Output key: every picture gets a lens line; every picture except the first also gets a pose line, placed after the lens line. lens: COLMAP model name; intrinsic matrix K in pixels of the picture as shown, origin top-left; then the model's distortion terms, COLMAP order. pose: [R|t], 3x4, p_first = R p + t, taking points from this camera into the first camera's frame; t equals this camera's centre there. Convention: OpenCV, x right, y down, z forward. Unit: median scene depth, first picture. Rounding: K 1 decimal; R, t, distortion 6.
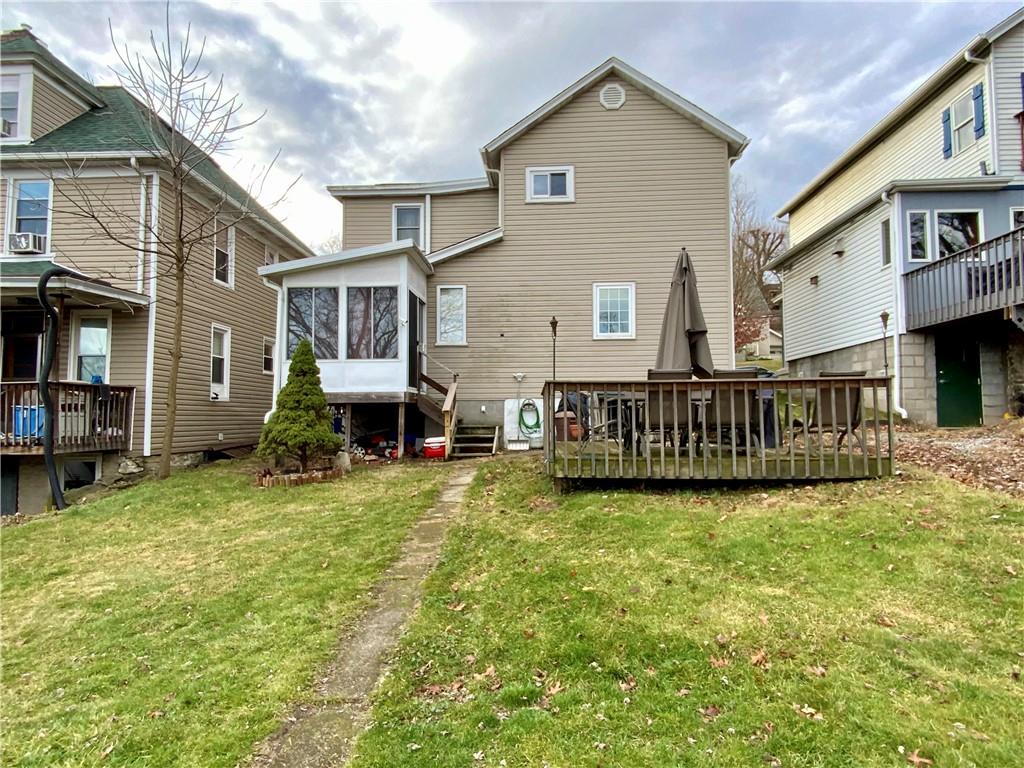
lens RADIAL K [[593.0, 0, 511.5], [0, 593.0, 385.4], [0, 0, 1]] dist [-0.004346, -0.004106]
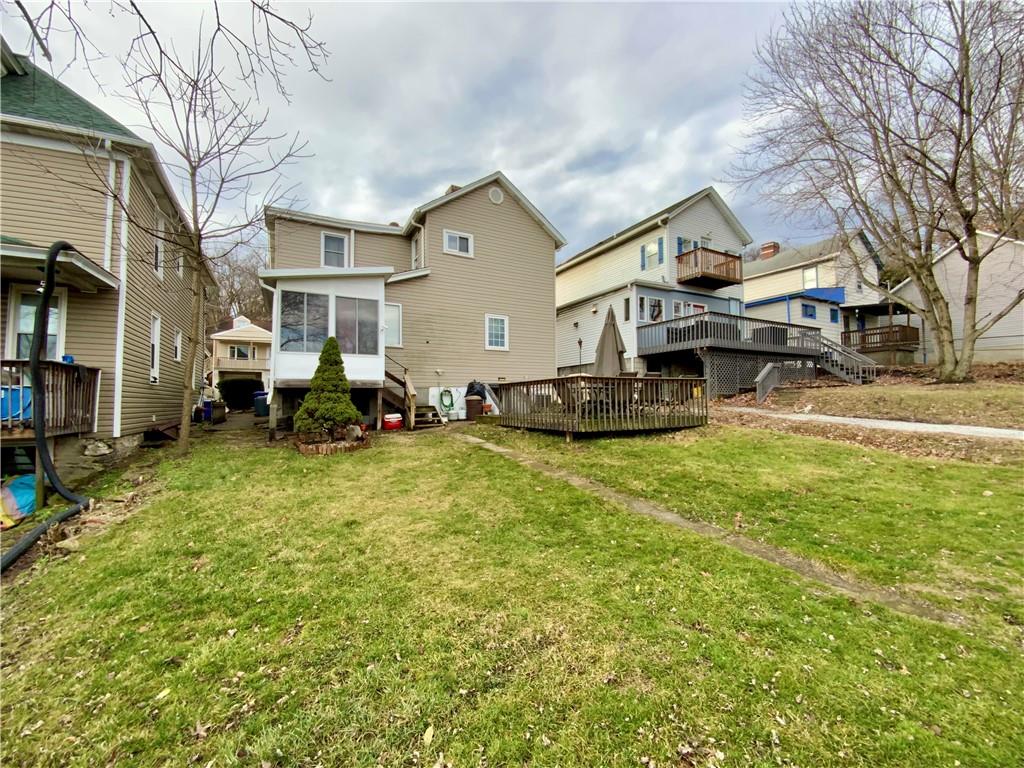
lens RADIAL K [[418.5, 0, 511.9], [0, 418.5, 381.7], [0, 0, 1]] dist [-0.003244, -0.004486]
pose [[0.848093, 0.023767, 0.529314, -0.417067], [-0.025507, 0.999667, -0.004018, 0.009792], [-0.529233, -0.010094, 0.848417, 0.036925]]
